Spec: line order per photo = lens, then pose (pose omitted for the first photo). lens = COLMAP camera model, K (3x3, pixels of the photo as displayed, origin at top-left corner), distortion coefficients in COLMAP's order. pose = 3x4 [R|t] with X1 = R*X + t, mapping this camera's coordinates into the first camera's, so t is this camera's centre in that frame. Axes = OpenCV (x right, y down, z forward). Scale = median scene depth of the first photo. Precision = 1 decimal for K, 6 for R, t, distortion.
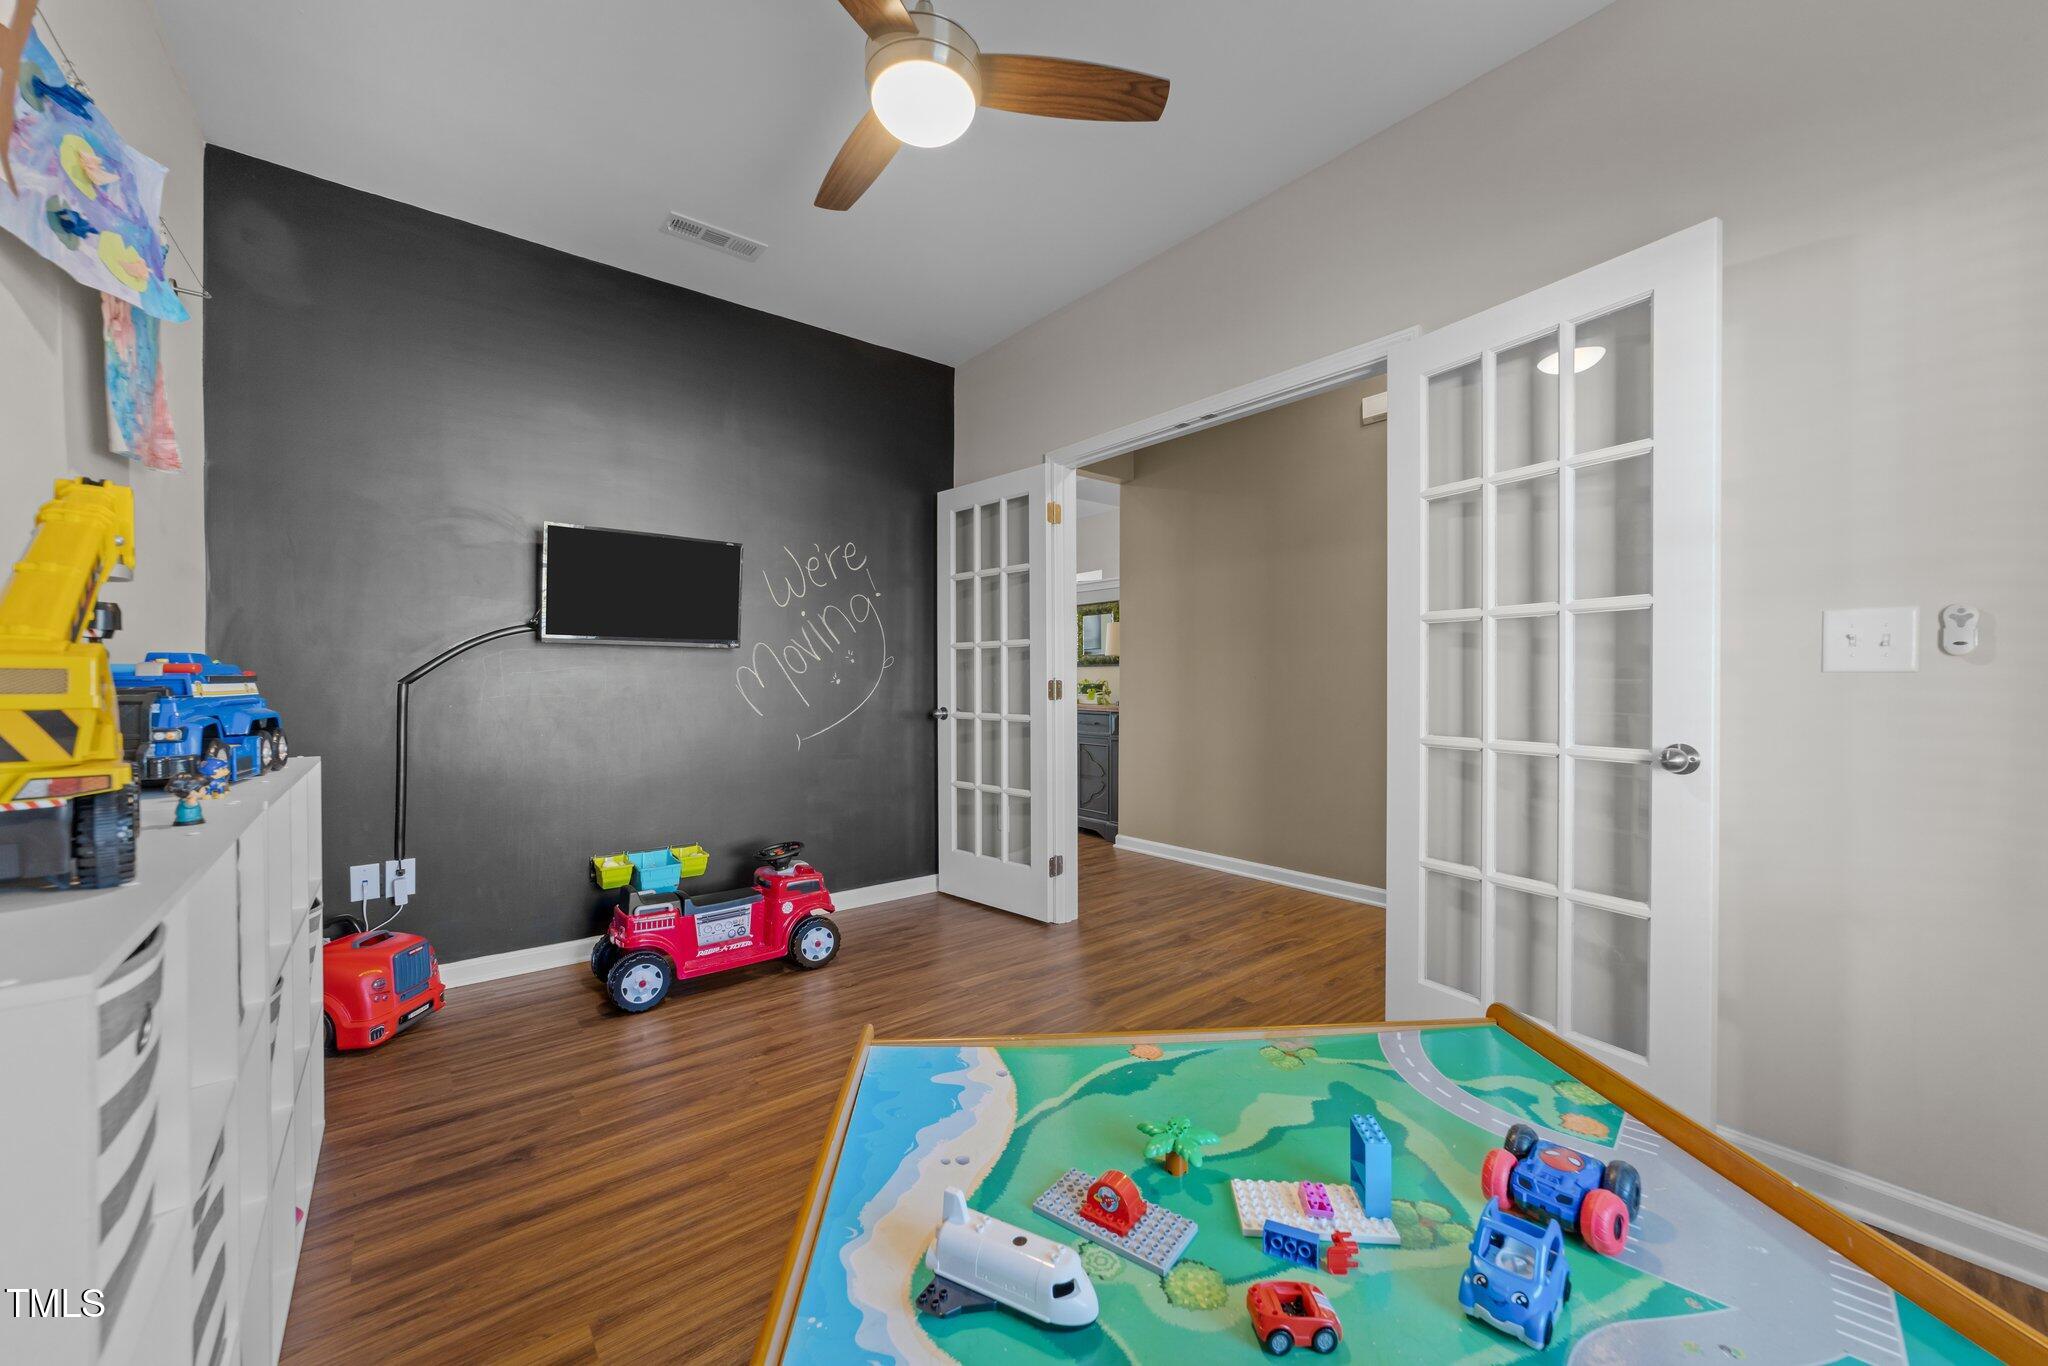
lens RADIAL K [[774.9, 0, 1023.3], [0, 774.9, 684.2], [0, 0, 1]] dist [-0.011708, 0.000678]
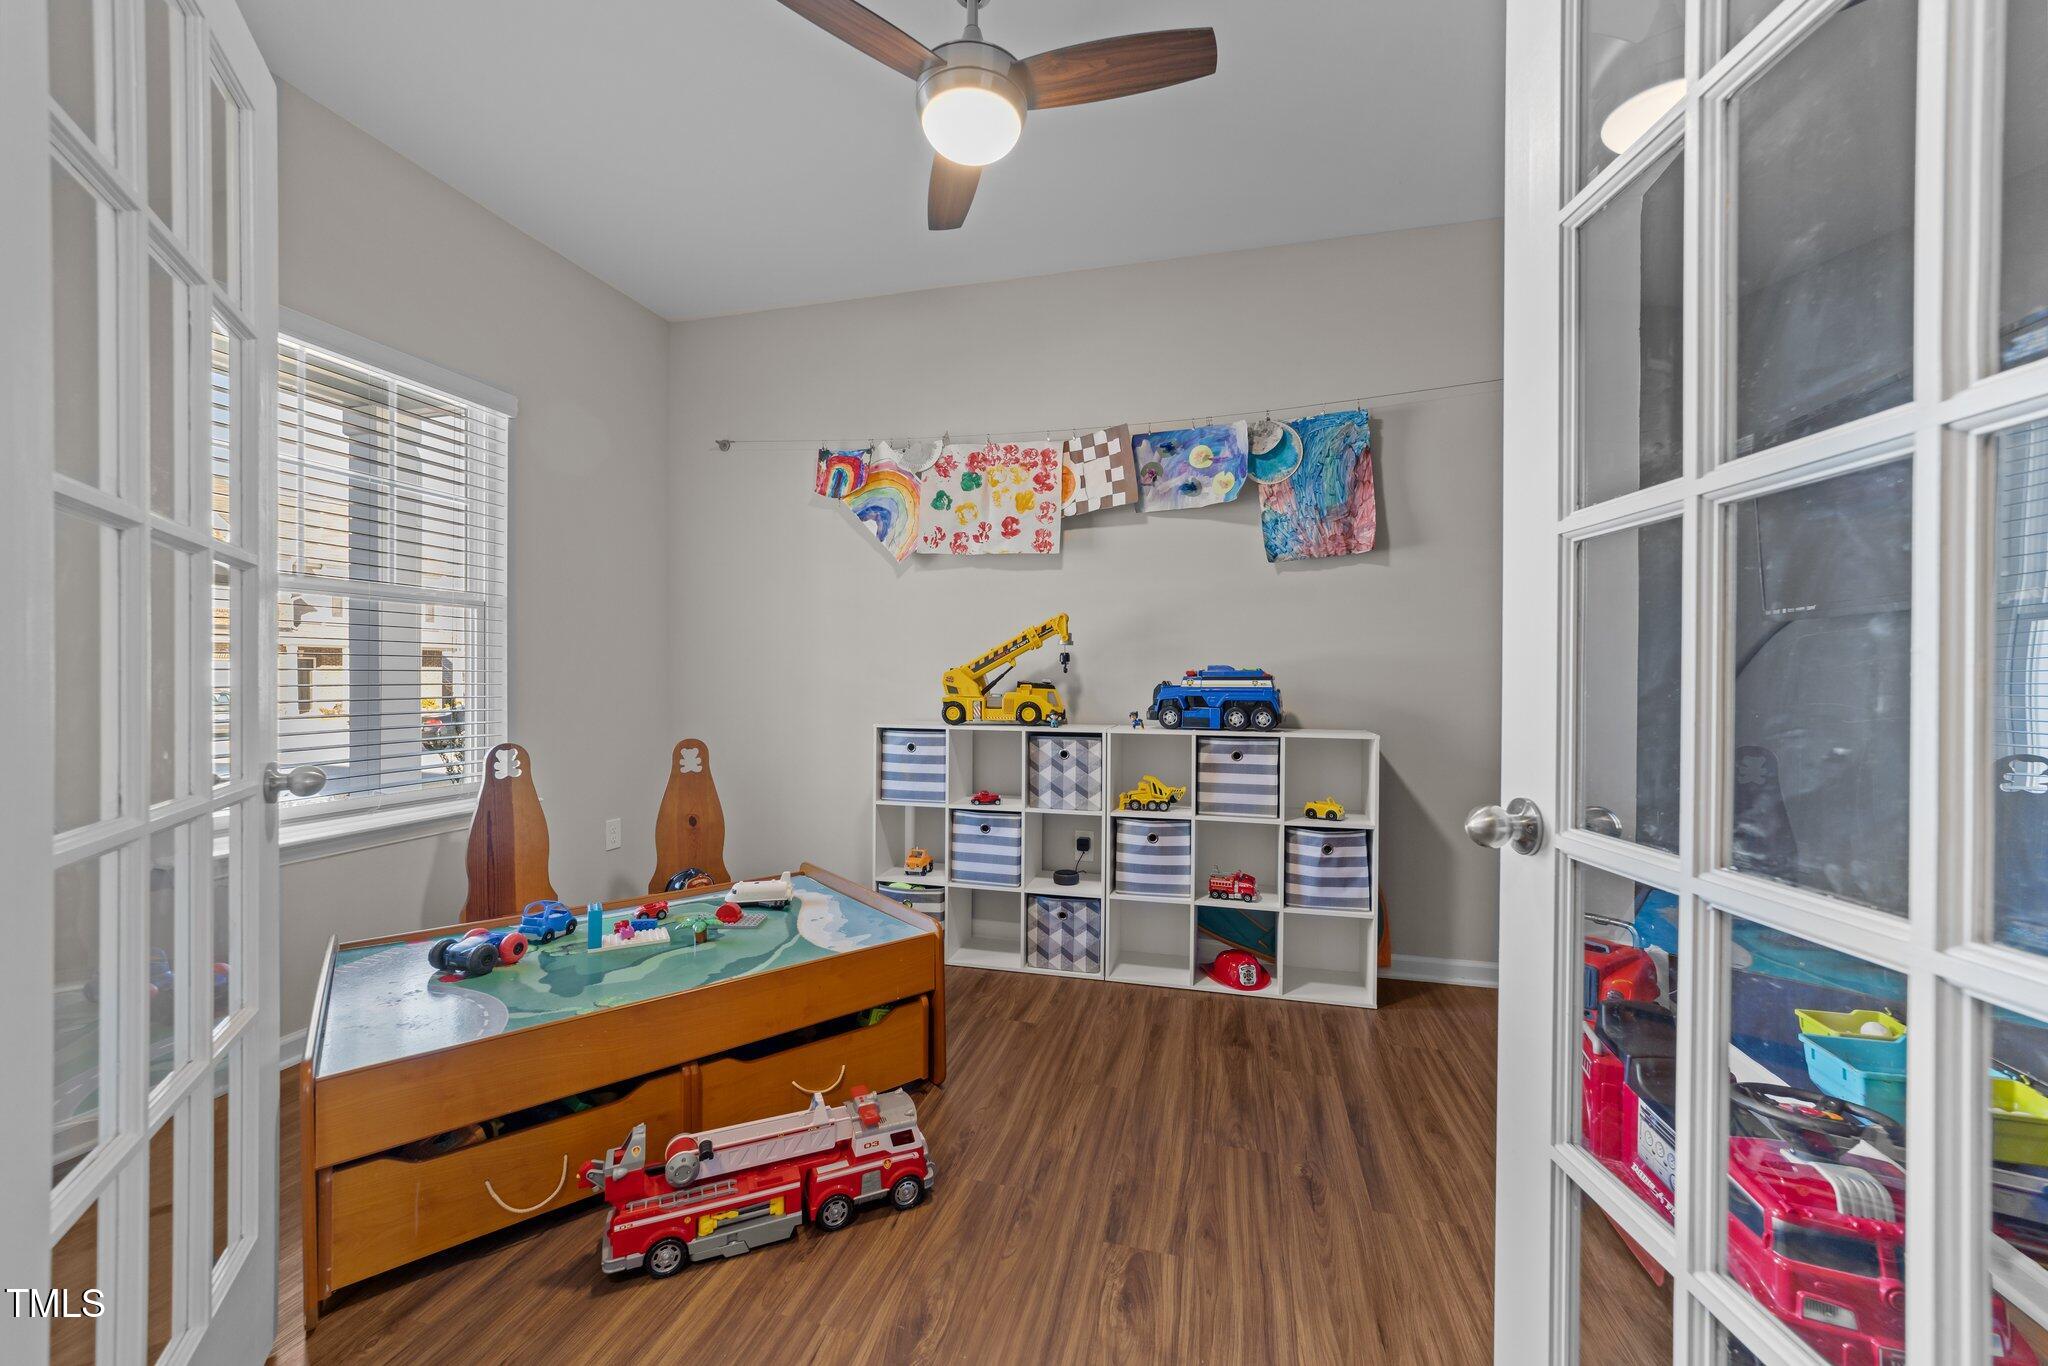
lens RADIAL K [[774.9, 0, 1023.3], [0, 774.9, 681.2], [0, 0, 1]] dist [-0.011708, 0.000678]
pose [[-0.805533, 0.001630, -0.592549, 0.568047], [-0.004805, 0.999945, 0.009284, -0.015701], [0.592532, 0.010326, -0.805481, 2.488514]]
